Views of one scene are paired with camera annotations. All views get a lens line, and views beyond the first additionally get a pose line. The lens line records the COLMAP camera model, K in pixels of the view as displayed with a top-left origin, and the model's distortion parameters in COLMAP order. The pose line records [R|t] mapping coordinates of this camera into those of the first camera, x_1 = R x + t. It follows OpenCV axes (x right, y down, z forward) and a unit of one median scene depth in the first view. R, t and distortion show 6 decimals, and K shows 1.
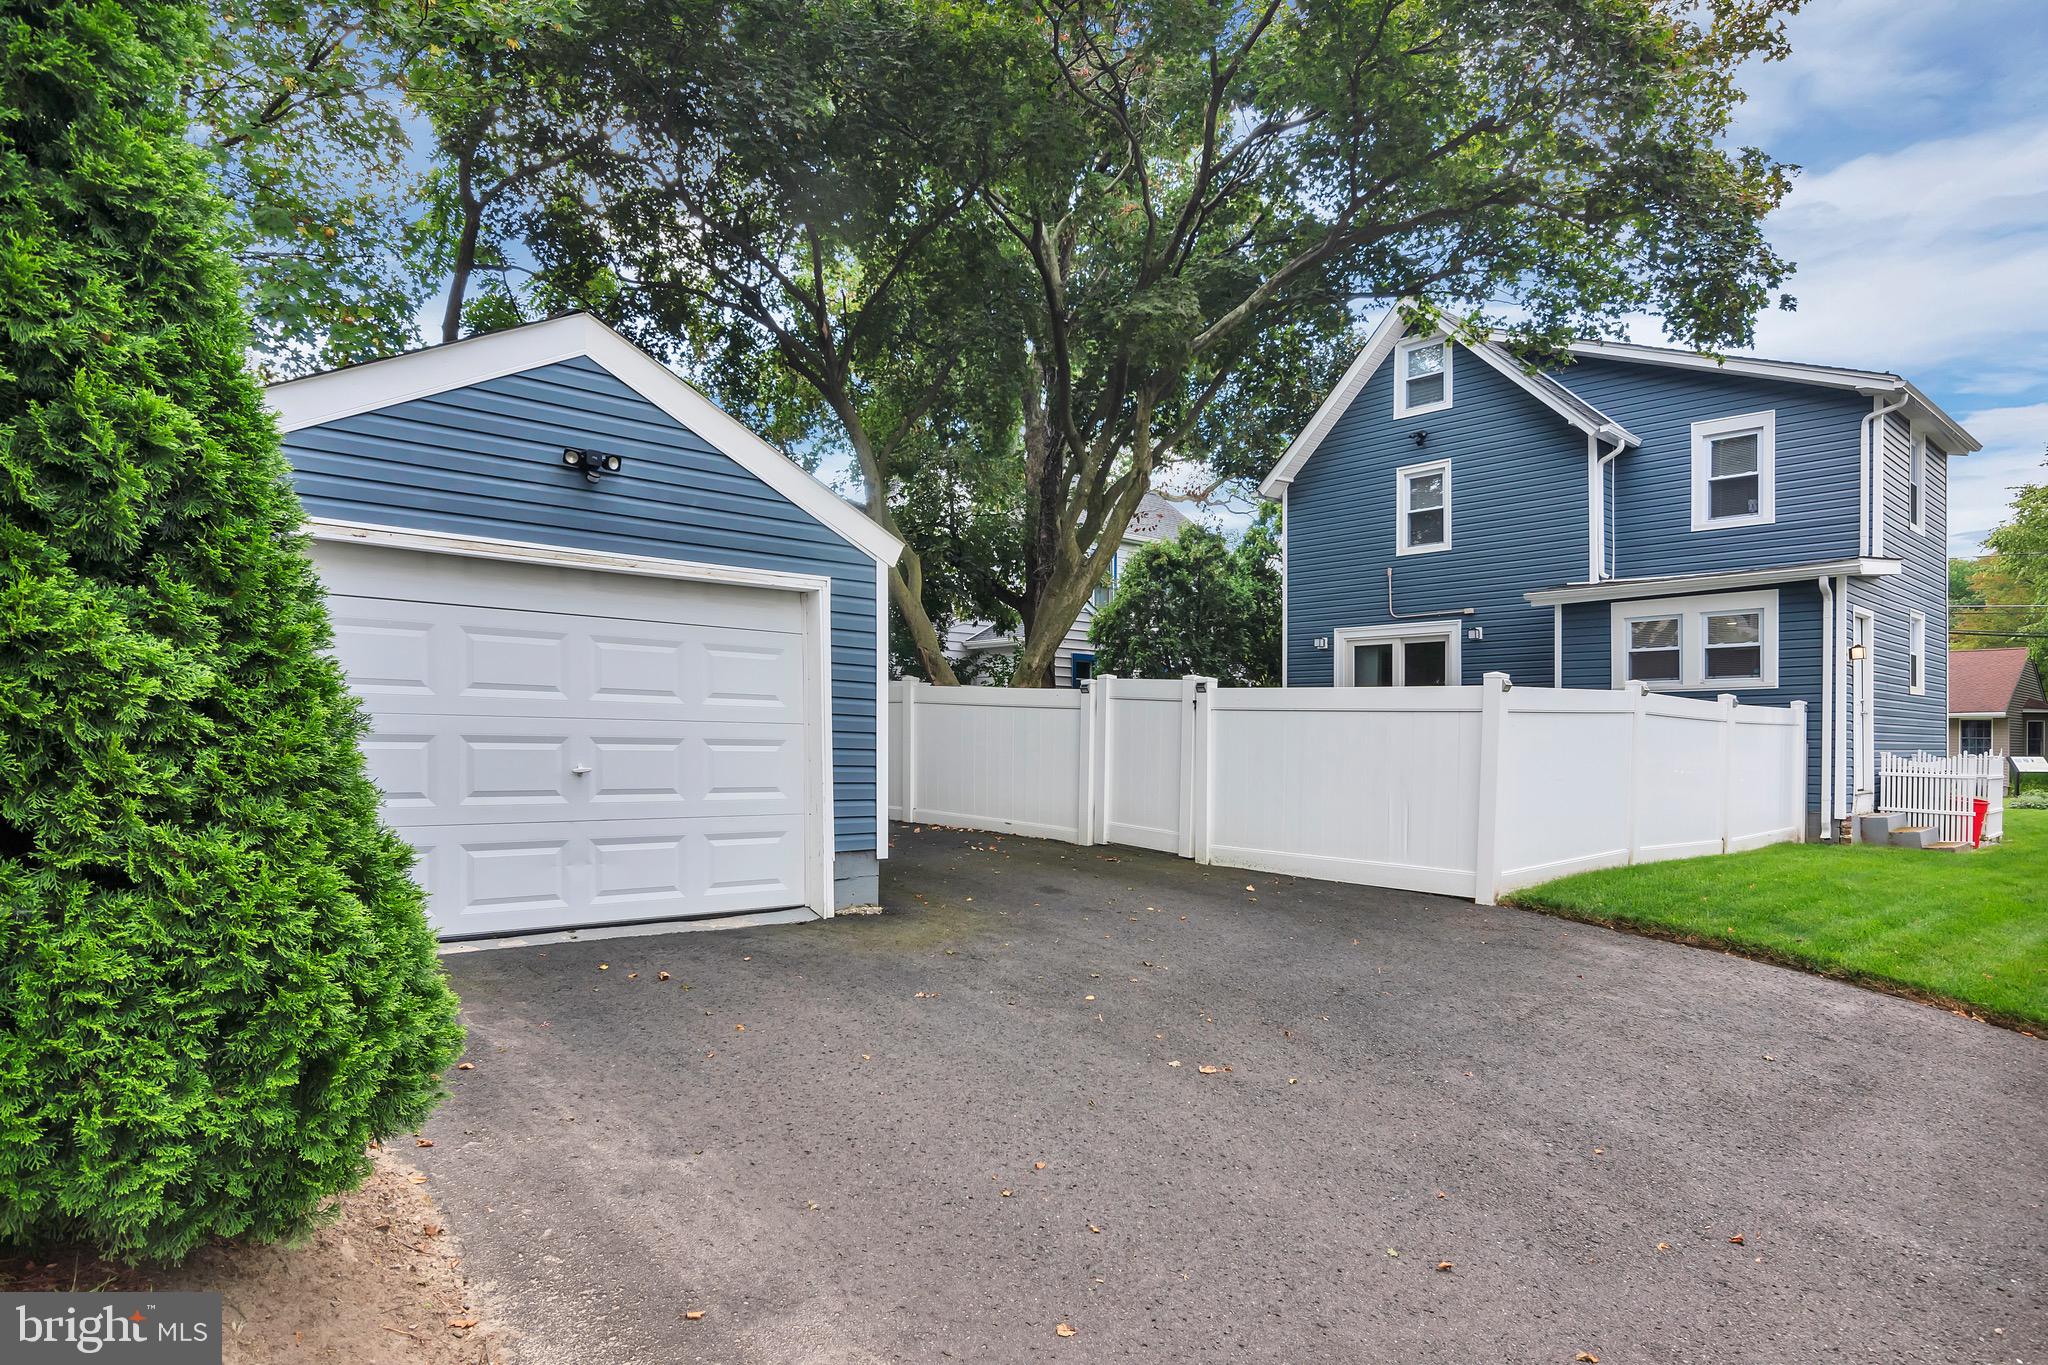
lens RADIAL K [[1237.5, 0, 1026.7], [0, 1237.5, 744.9], [0, 0, 1]] dist [0.000221, -0.000339]
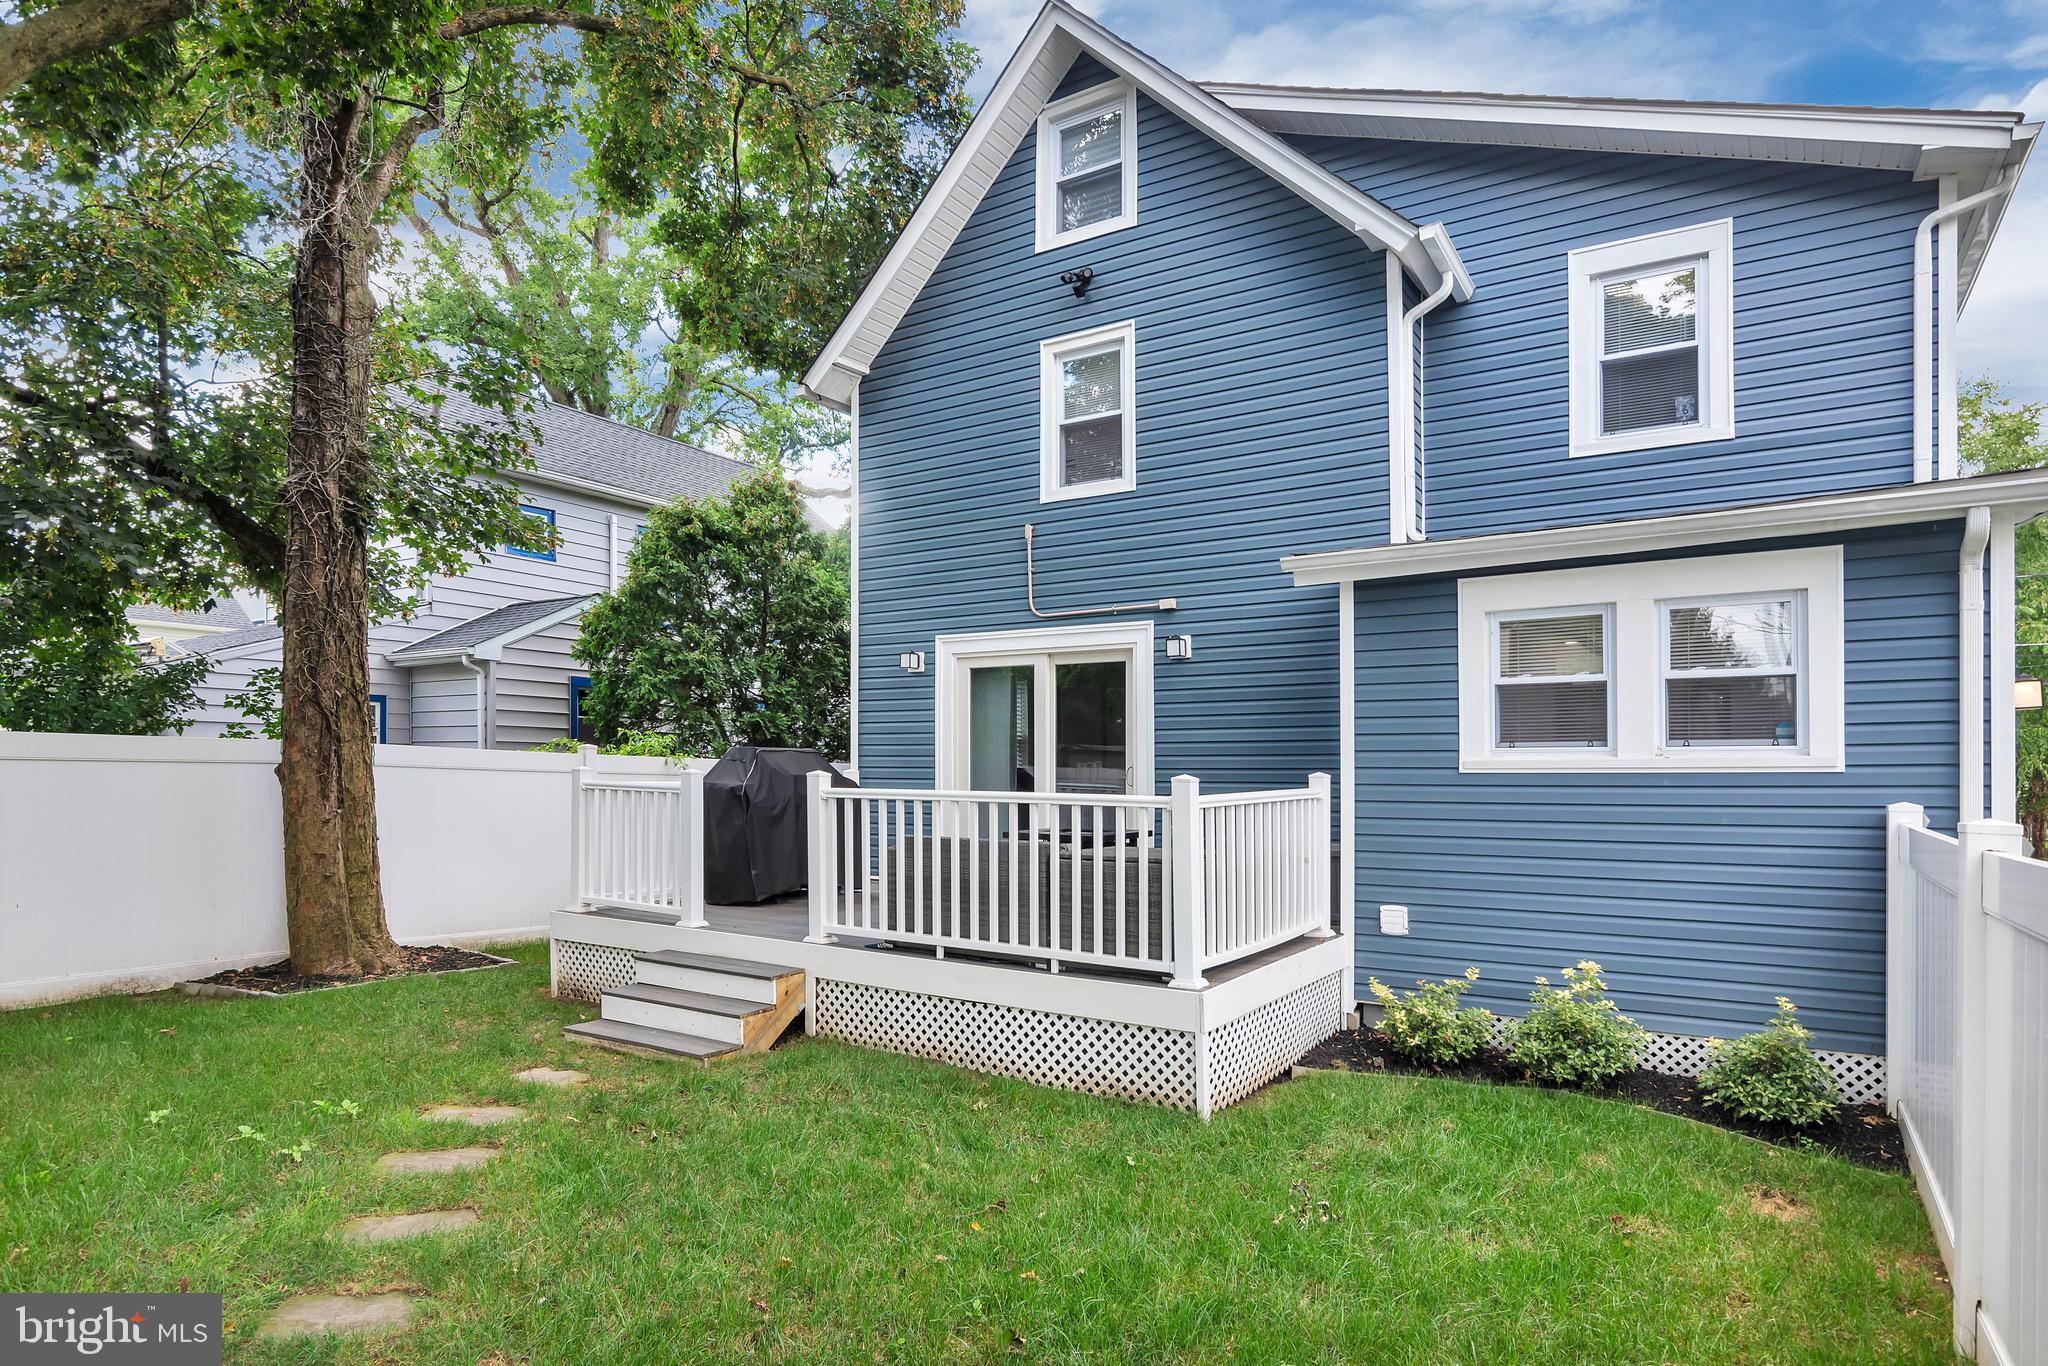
lens RADIAL K [[1101.1, 0, 1125.6], [0, 1101.1, 766.1], [0, 0, 1]] dist [-0.006399, -0.000562]
pose [[0.949842, -0.001463, 0.312728, 0.188942], [0.003067, 0.999985, -0.004637, -0.035811], [-0.312716, 0.005364, 0.949832, 0.547304]]
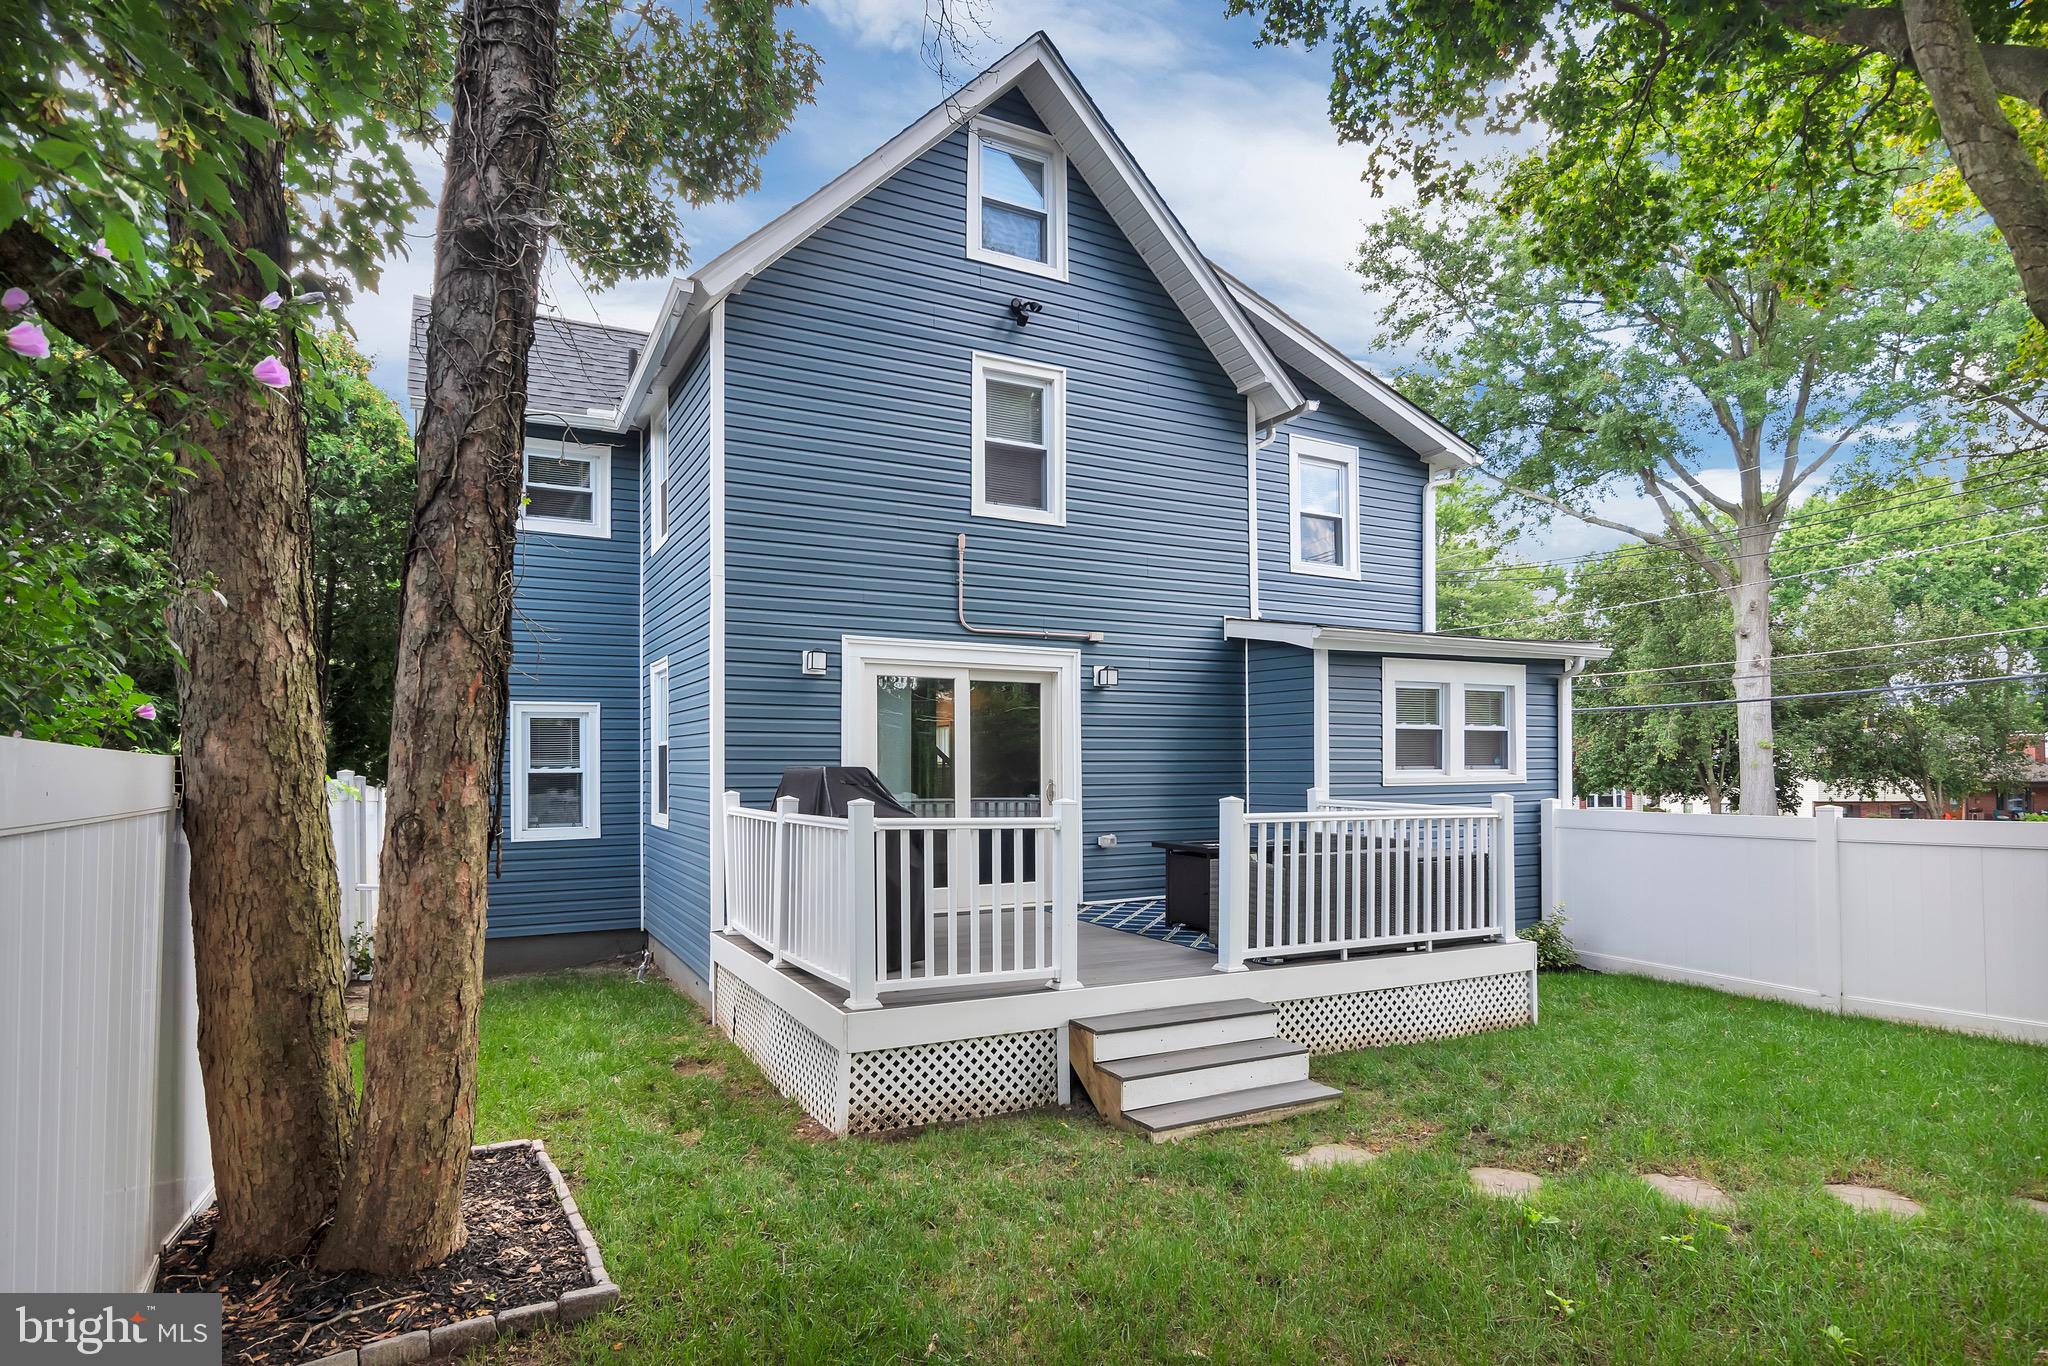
lens RADIAL K [[1103.3, 0, 1023.9], [0, 1103.3, 728.1], [0, 0, 1]] dist [-0.000916, -0.000056]
pose [[0.233341, 0.027134, 0.972016, -0.157016], [0.005849, 0.999553, -0.029307, -0.048857], [-0.972377, 0.012524, 0.233079, 0.897795]]
